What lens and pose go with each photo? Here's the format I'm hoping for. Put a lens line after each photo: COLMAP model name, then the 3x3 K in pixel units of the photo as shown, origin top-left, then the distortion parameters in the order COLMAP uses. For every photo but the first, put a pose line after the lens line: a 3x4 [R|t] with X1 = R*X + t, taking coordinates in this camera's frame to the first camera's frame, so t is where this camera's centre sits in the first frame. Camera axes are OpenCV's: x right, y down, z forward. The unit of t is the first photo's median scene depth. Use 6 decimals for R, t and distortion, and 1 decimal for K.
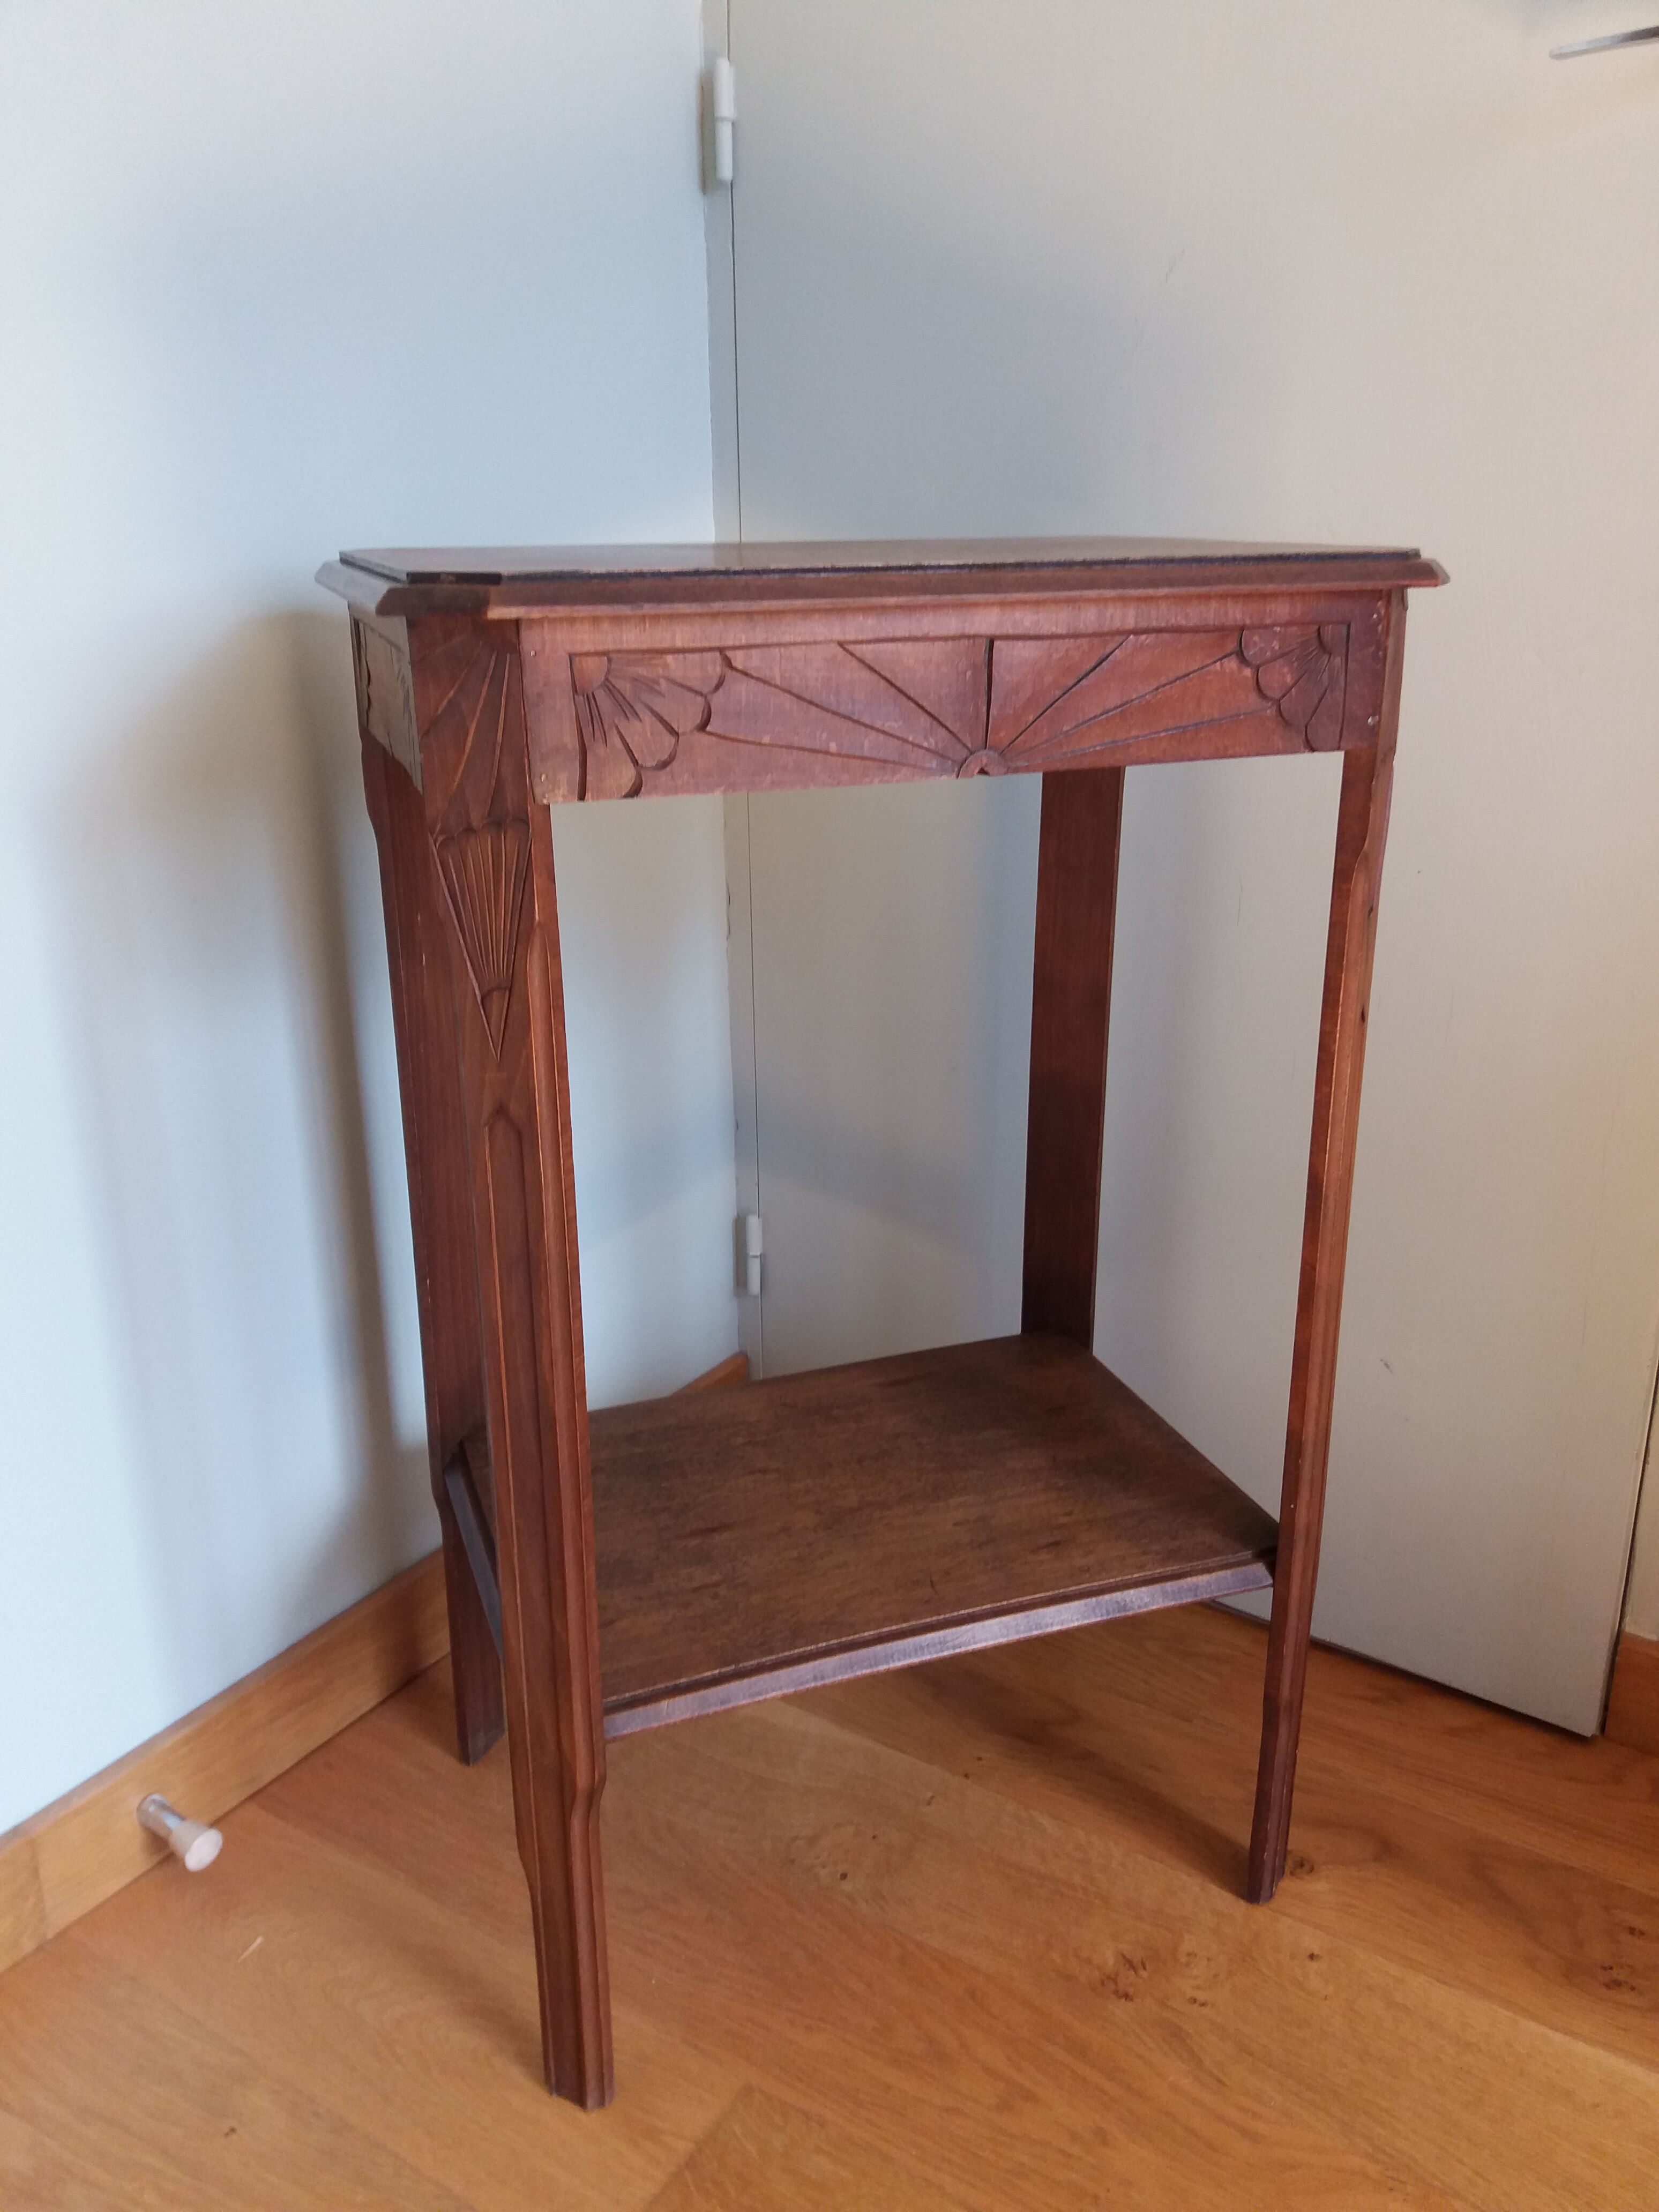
lens RADIAL K [[1764.4, 0, 835.8], [0, 1764.4, 1110.6], [0, 0, 1]] dist [0.011514, 0.013909]
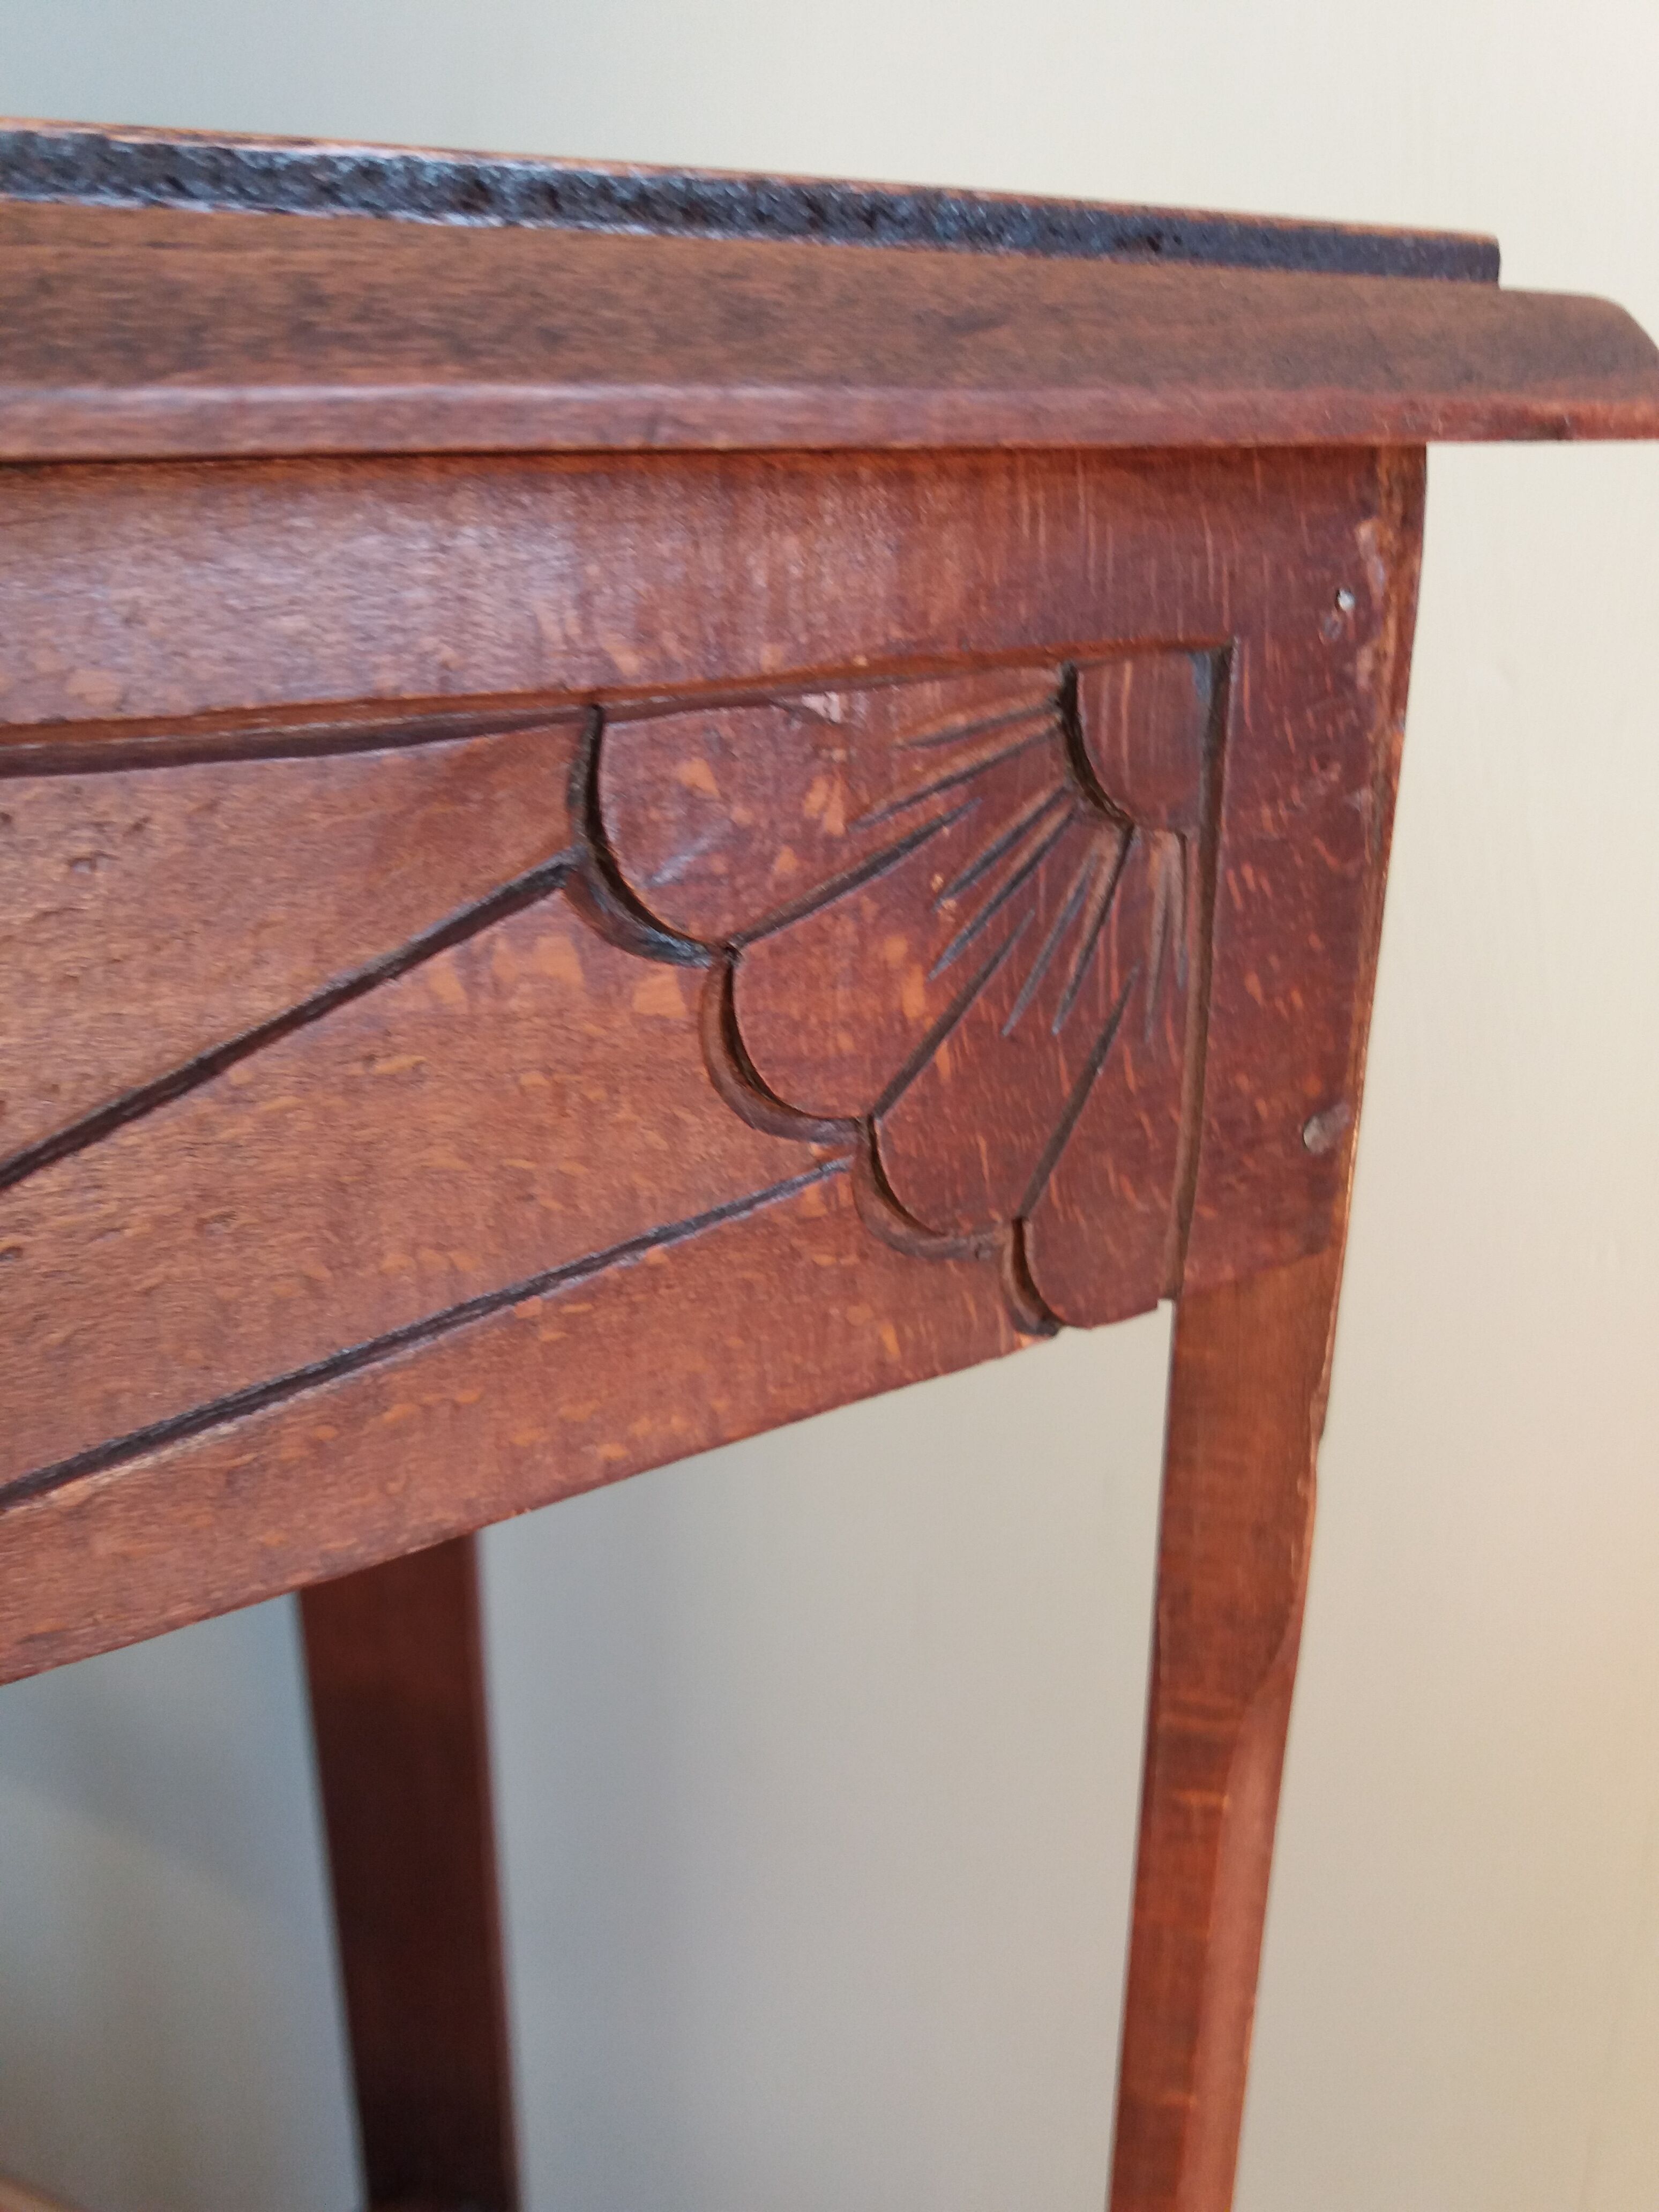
lens RADIAL K [[1764.4, 0, 832.4], [0, 1764.4, 1104.9], [0, 0, 1]] dist [0.011514, 0.013909]
pose [[0.961703, -0.090096, 0.258862, 0.169847], [0.081896, 0.995742, 0.042311, -0.199586], [-0.261572, -0.019491, 0.964987, 0.696700]]
